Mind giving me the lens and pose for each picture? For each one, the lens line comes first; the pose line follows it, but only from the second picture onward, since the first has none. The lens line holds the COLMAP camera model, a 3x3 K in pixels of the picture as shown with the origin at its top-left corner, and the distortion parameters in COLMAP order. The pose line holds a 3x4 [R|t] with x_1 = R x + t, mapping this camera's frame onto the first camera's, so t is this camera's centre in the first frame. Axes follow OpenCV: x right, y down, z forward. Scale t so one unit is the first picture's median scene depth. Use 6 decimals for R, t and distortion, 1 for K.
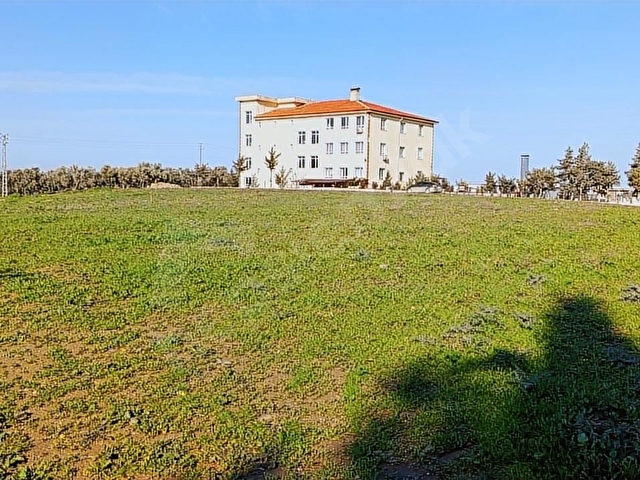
lens RADIAL K [[716.1, 0, 335.1], [0, 716.1, 227.6], [0, 0, 1]] dist [0.126679, -0.308914]
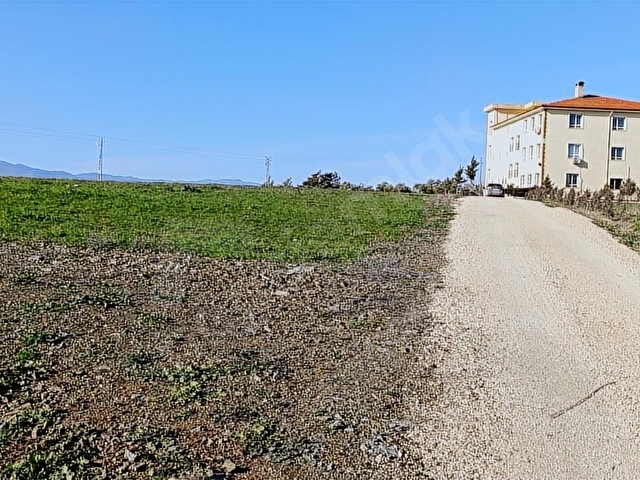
lens RADIAL K [[716.1, 0, 335.1], [0, 716.1, 227.6], [0, 0, 1]] dist [0.126679, -0.308914]
pose [[0.650904, 0.023170, -0.758806, 0.511070], [-0.058247, 0.998112, -0.019487, 0.012249], [0.756922, 0.056882, 0.651025, 0.234897]]
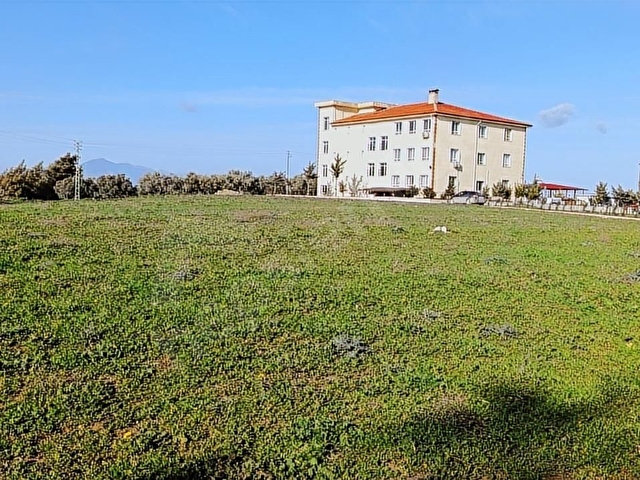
lens RADIAL K [[716.1, 0, 335.1], [0, 716.1, 227.6], [0, 0, 1]] dist [0.126679, -0.308914]
pose [[0.965026, 0.025647, -0.260898, 0.155651], [-0.029549, 0.999502, -0.011042, -0.003522], [0.260485, 0.018365, 0.965303, 0.081234]]
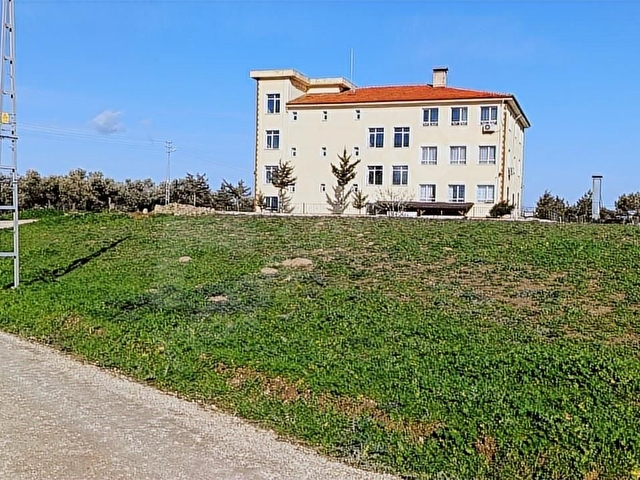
lens RADIAL K [[716.1, 0, 335.1], [0, 716.1, 227.6], [0, 0, 1]] dist [0.126679, -0.308914]
pose [[0.952487, 0.006842, 0.304504, -0.279394], [0.002303, 0.999557, -0.029662, -0.025376], [-0.304572, 0.028954, 0.952049, 0.401663]]
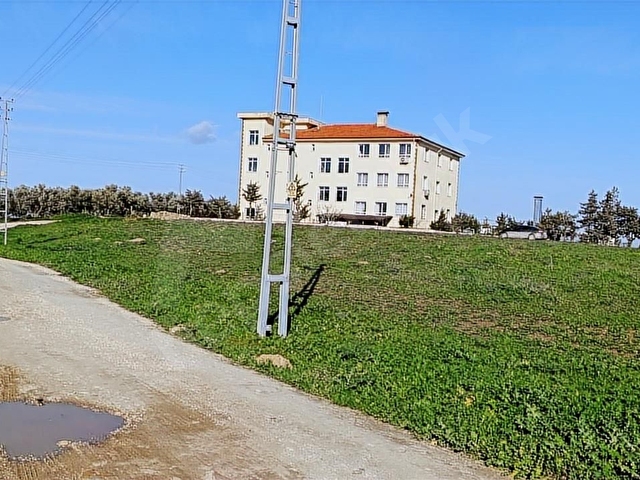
lens RADIAL K [[716.1, 0, 335.1], [0, 716.1, 227.6], [0, 0, 1]] dist [0.126679, -0.308914]
pose [[0.979347, 0.036473, 0.198870, -0.203454], [-0.028209, 0.998623, -0.044232, -0.013774], [-0.200209, 0.037709, 0.979027, 0.167370]]
